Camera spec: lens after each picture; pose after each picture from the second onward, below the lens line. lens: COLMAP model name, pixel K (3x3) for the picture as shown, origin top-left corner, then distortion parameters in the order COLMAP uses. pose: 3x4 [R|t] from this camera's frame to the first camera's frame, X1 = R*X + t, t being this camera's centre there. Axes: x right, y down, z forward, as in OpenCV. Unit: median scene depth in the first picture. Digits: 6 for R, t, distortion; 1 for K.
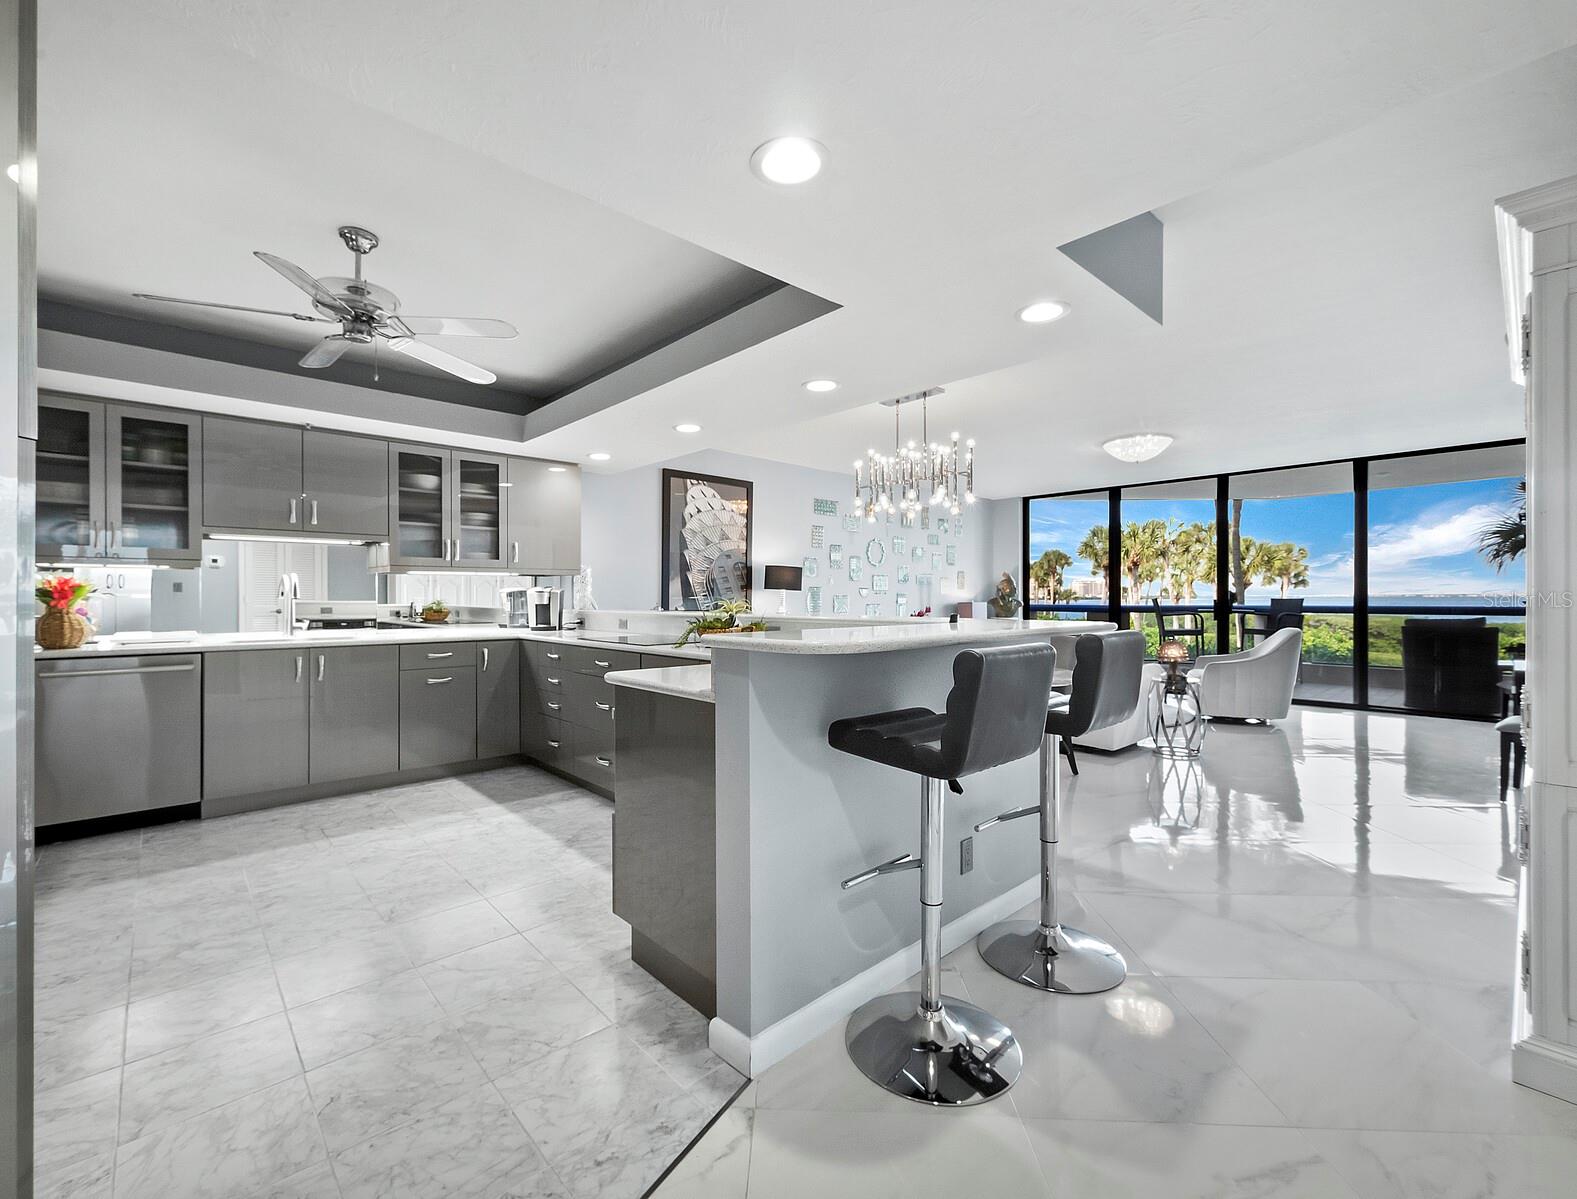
lens RADIAL K [[683.6, 0, 776.6], [0, 683.6, 597.8], [0, 0, 1]] dist [0.000561, 0.000674]
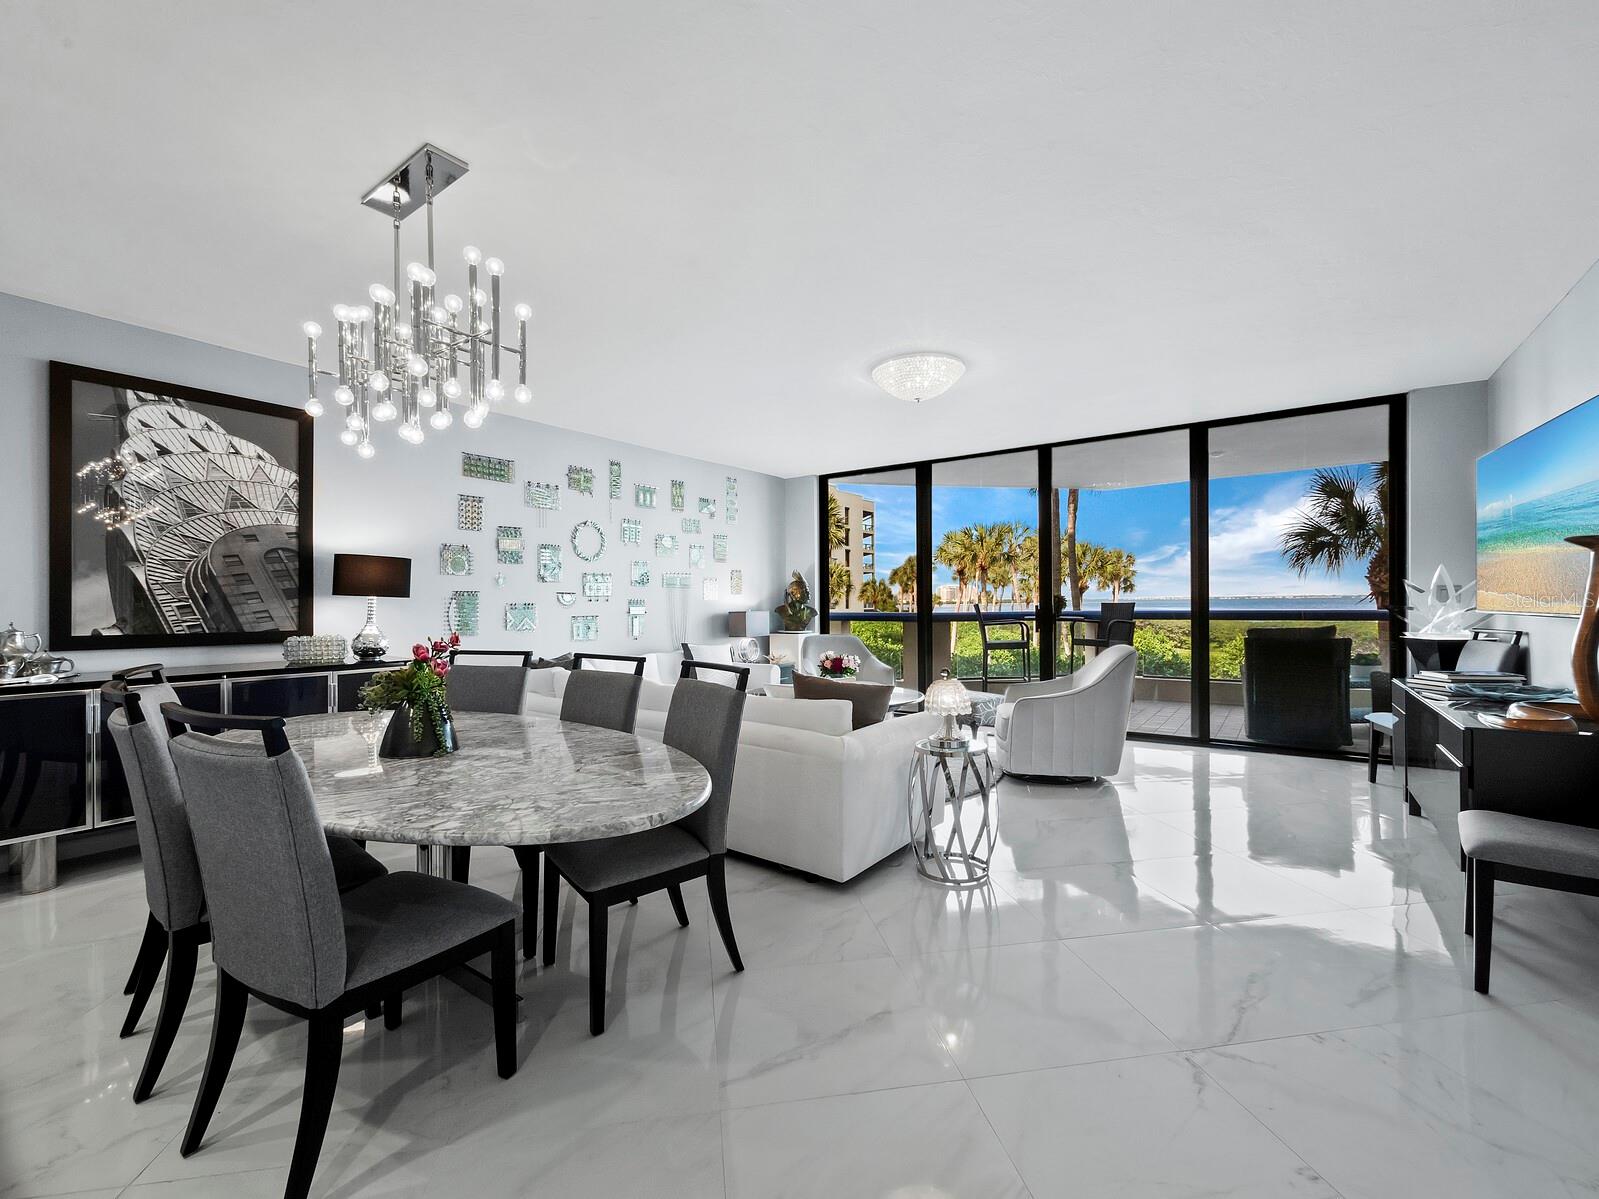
lens RADIAL K [[682.9, 0, 806.7], [0, 682.9, 605.1], [0, 0, 1]] dist [-0.005319, -0.000033]
pose [[0.977288, -0.009607, 0.211699, 0.231299], [0.009537, 0.999954, 0.001348, -0.000784], [-0.211703, 0.000701, 0.977334, 0.311584]]
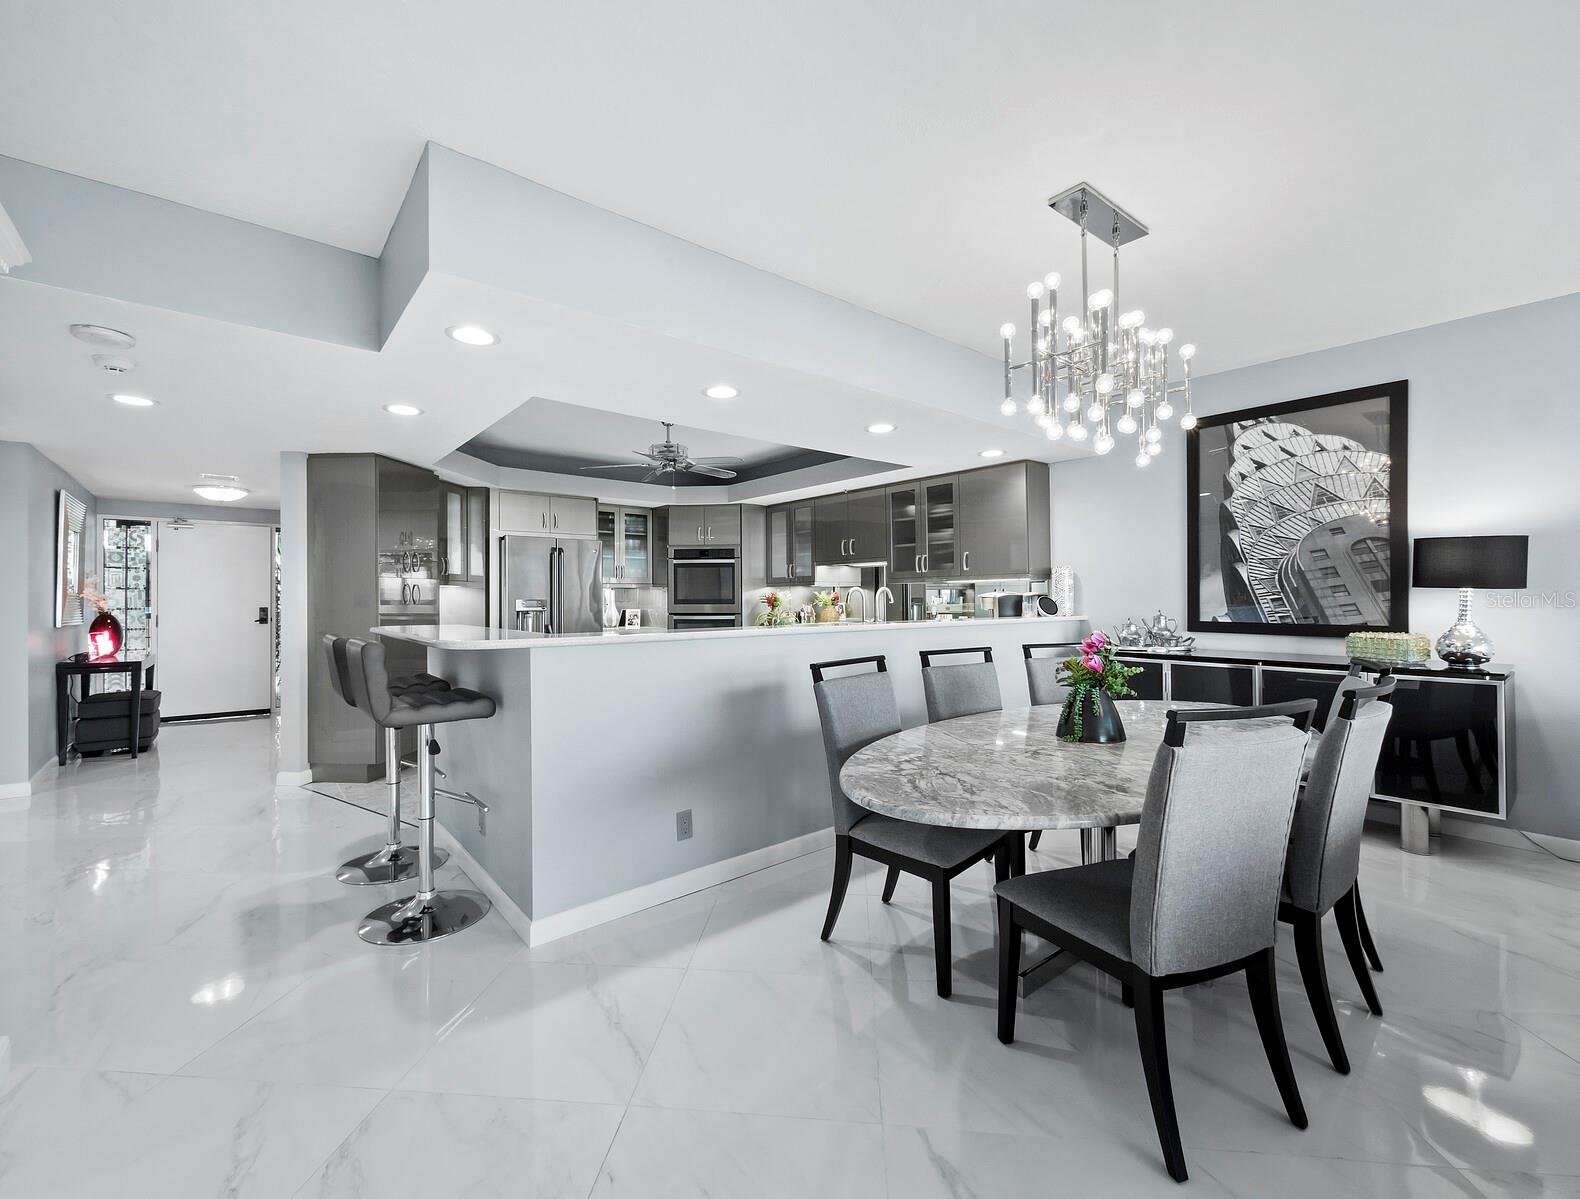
lens RADIAL K [[684.9, 0, 781.8], [0, 684.9, 591.7], [0, 0, 1]] dist [0.000561, 0.000674]
pose [[-0.061721, -0.009477, -0.998048, 0.466274], [0.003152, 0.999948, -0.009690, -0.005161], [0.998088, -0.003744, -0.061688, 0.510820]]
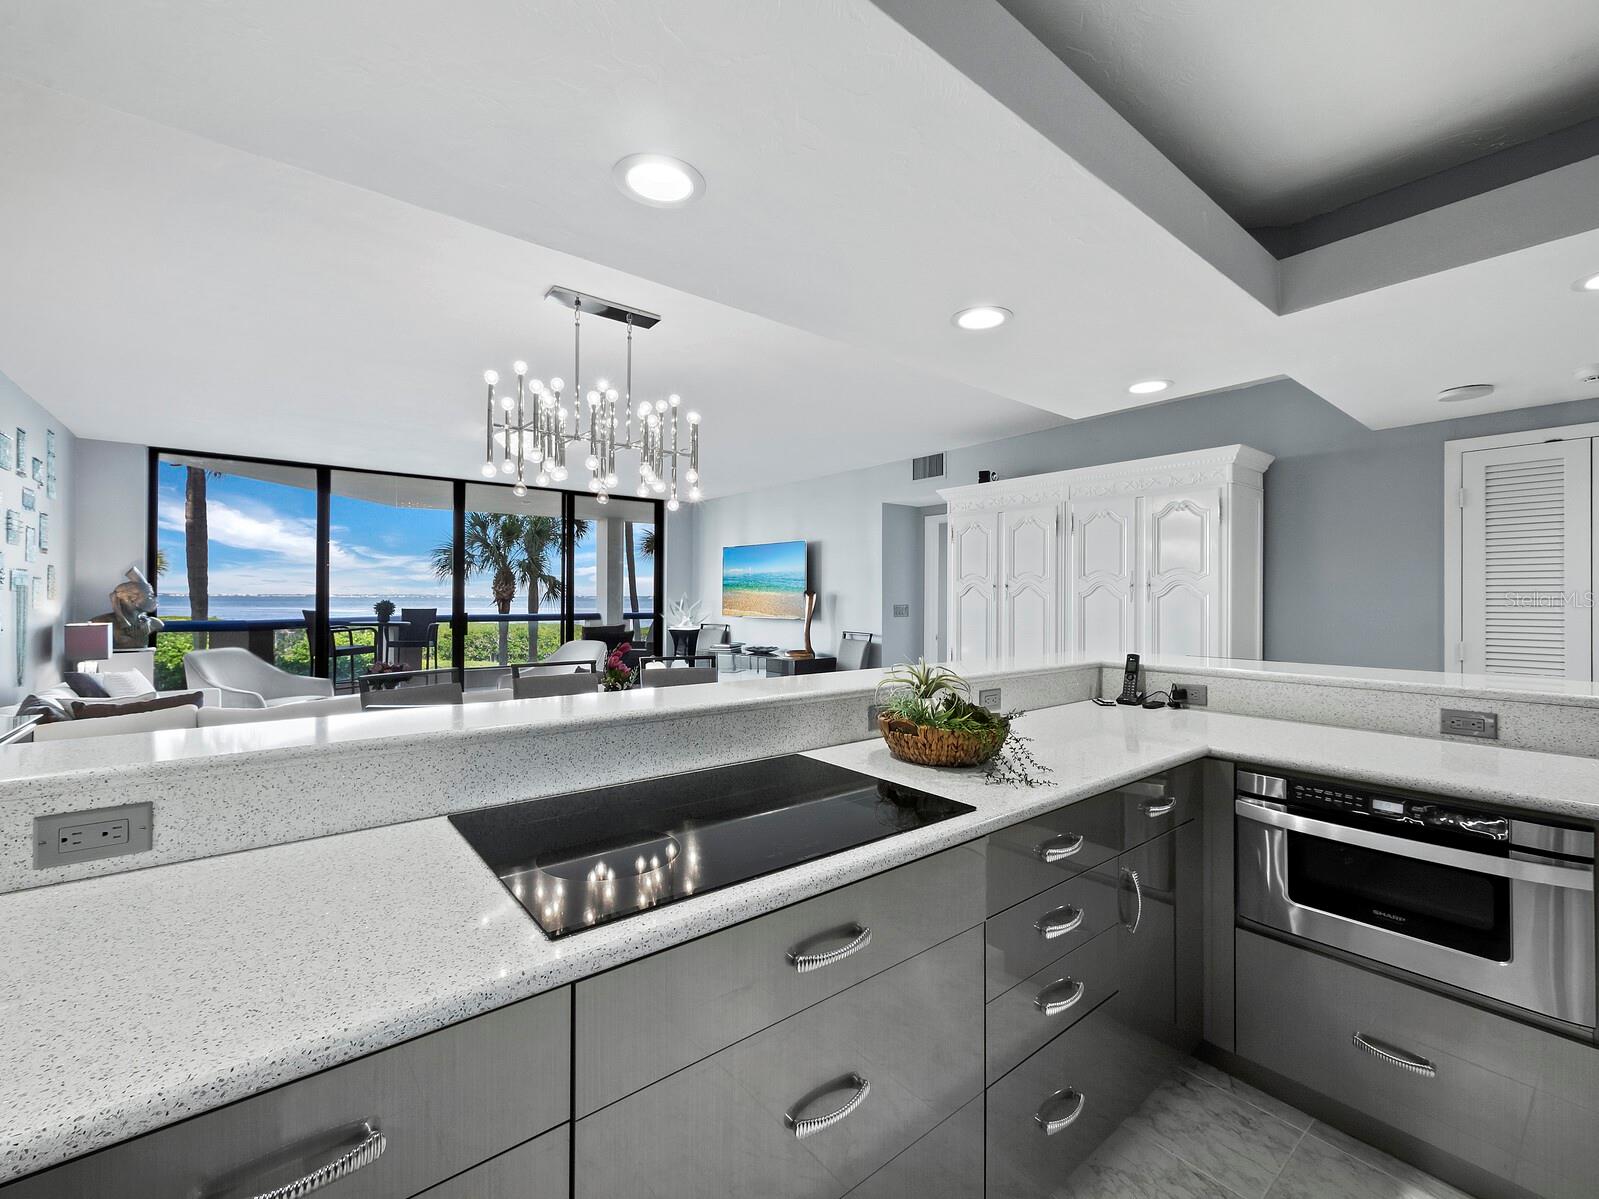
lens RADIAL K [[682.9, 0, 802.5], [0, 682.9, 601.2], [0, 0, 1]] dist [-0.005319, -0.000033]
pose [[0.069459, 0.002536, 0.997582, -0.273791], [-0.003728, 0.999990, -0.002282, -0.012639], [-0.997578, -0.003561, 0.069468, 0.491295]]
